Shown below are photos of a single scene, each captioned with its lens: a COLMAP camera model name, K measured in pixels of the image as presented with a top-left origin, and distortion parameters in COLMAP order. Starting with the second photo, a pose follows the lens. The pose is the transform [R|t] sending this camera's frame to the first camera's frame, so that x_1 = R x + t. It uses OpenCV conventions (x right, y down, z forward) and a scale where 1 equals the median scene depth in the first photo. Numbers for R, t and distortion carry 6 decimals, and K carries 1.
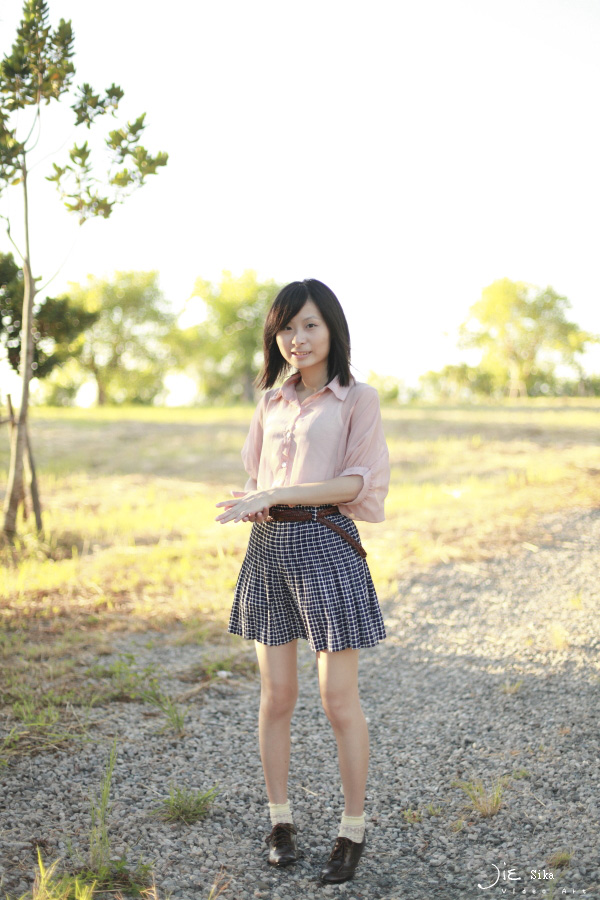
lens RADIAL K [[1283.3, 0, 296.5], [0, 1283.3, 448.5], [0, 0, 1]] dist [-0.123565, 0.000000]
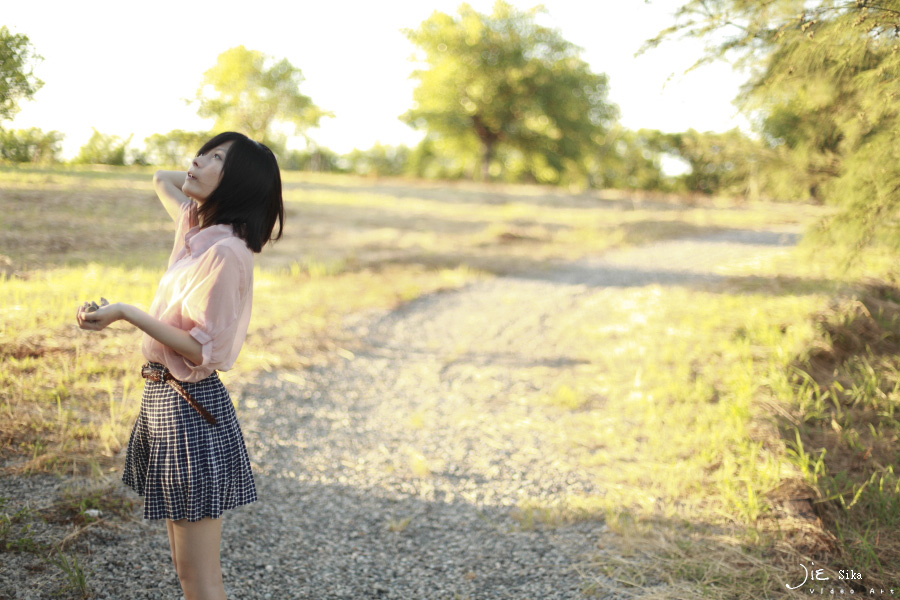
lens RADIAL K [[1283.3, 0, 448.4], [0, 1283.3, 301.4], [0, 0, 1]] dist [-0.123565, 0.000000]
pose [[0.942614, 0.029414, 0.332587, -0.107091], [-0.052016, 0.996887, 0.059257, -0.038637], [-0.329809, -0.073156, 0.941209, 0.050439]]
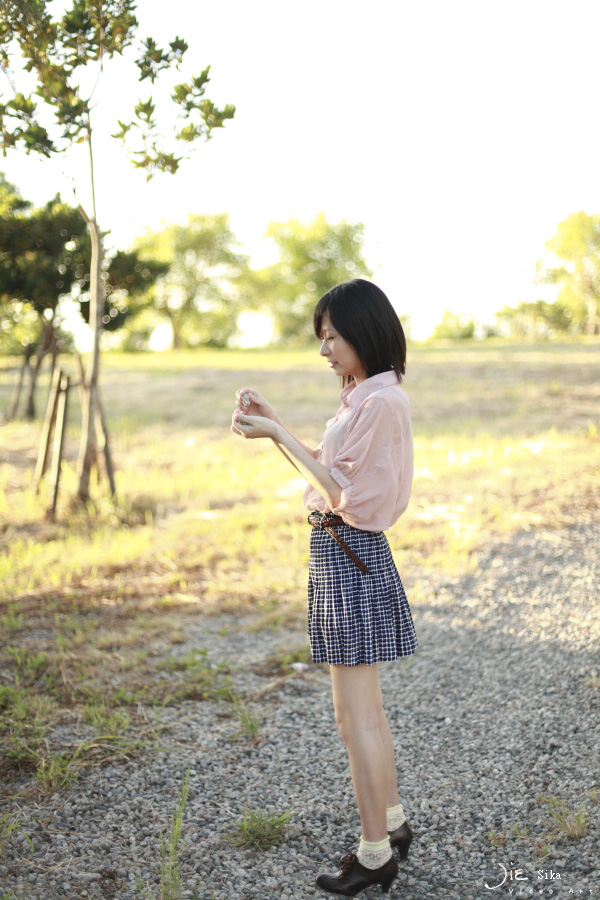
lens RADIAL K [[1283.3, 0, 301.2], [0, 1283.3, 451.8], [0, 0, 1]] dist [-0.123565, 0.000000]
pose [[0.998314, -0.014913, -0.056098, 0.001249], [0.017791, 0.998531, 0.051176, -0.030957], [0.055252, -0.052088, 0.997113, 0.033545]]
